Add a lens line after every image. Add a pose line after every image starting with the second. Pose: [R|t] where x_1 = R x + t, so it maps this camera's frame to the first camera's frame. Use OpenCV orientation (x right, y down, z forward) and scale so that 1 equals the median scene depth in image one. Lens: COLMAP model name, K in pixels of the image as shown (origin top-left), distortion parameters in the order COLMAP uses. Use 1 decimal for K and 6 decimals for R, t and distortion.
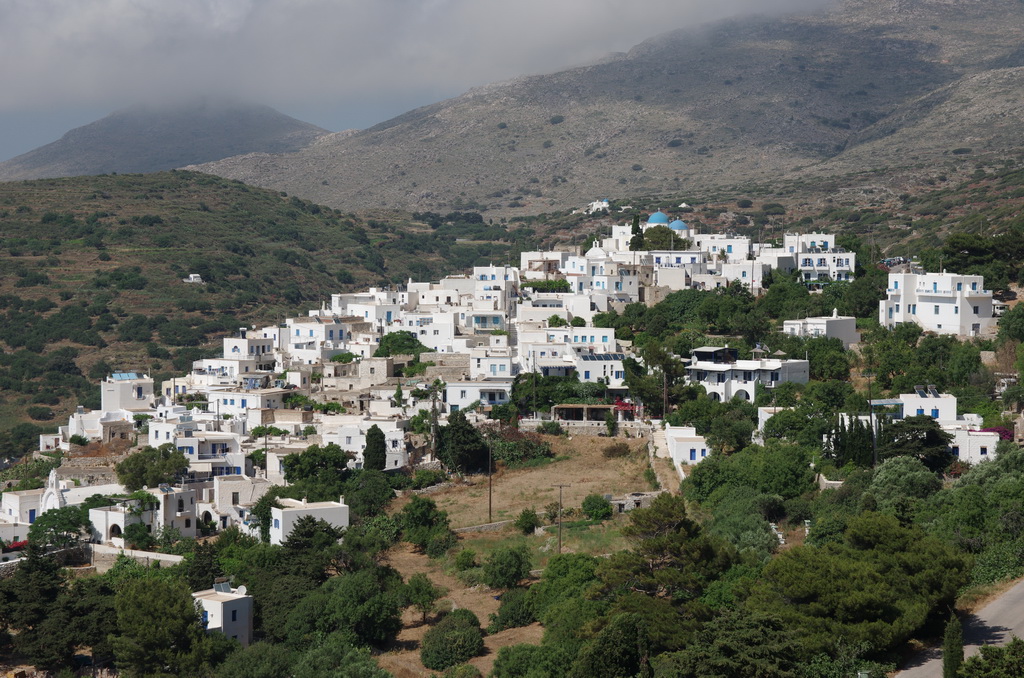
lens RADIAL K [[2112.8, 0, 512.0], [0, 2112.8, 339.0], [0, 0, 1]] dist [0.214693, 0.184204]
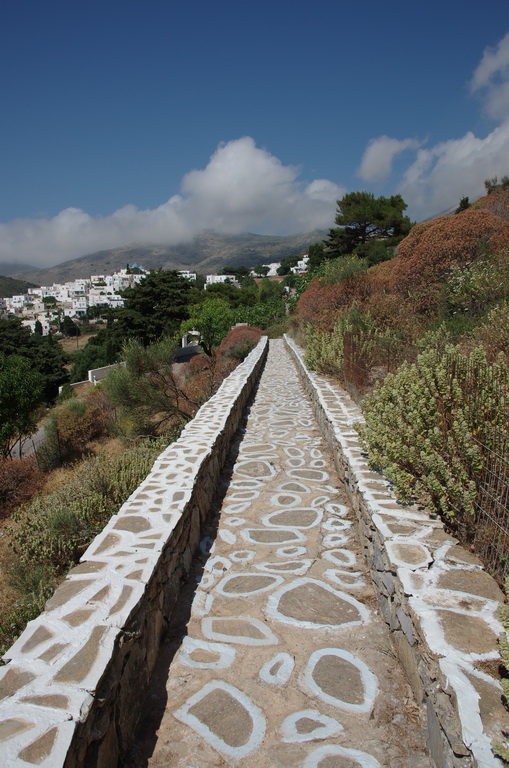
lens RADIAL K [[575.3, 0, 254.5], [0, 575.3, 384.0], [0, 0, 1]] dist [-0.100400, -0.000166]
pose [[0.964785, -0.048890, 0.258456, 0.015548], [0.023901, 0.994804, 0.098959, 0.051215], [-0.261951, -0.089296, 0.960941, 0.141687]]
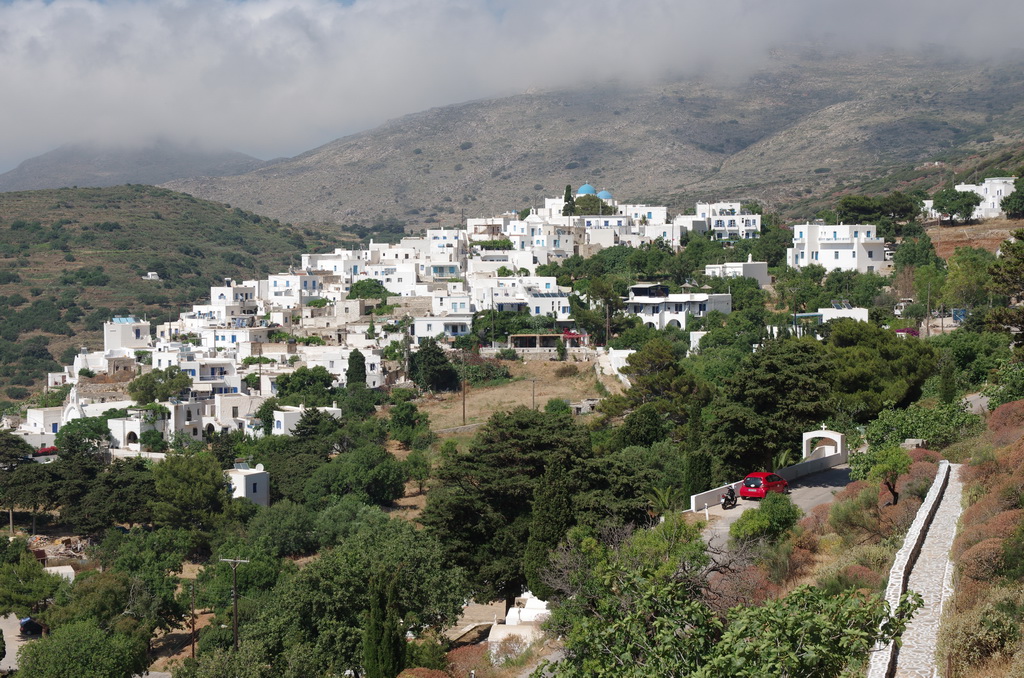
lens RADIAL K [[1885.0, 0, 512.0], [0, 1885.0, 339.0], [0, 0, 1]] dist [0.161694, 0.033658]
pose [[0.998787, -0.010140, 0.048176, -0.026509], [0.010452, 0.999926, -0.006226, 0.037627], [-0.048110, 0.006722, 0.998819, -0.013375]]
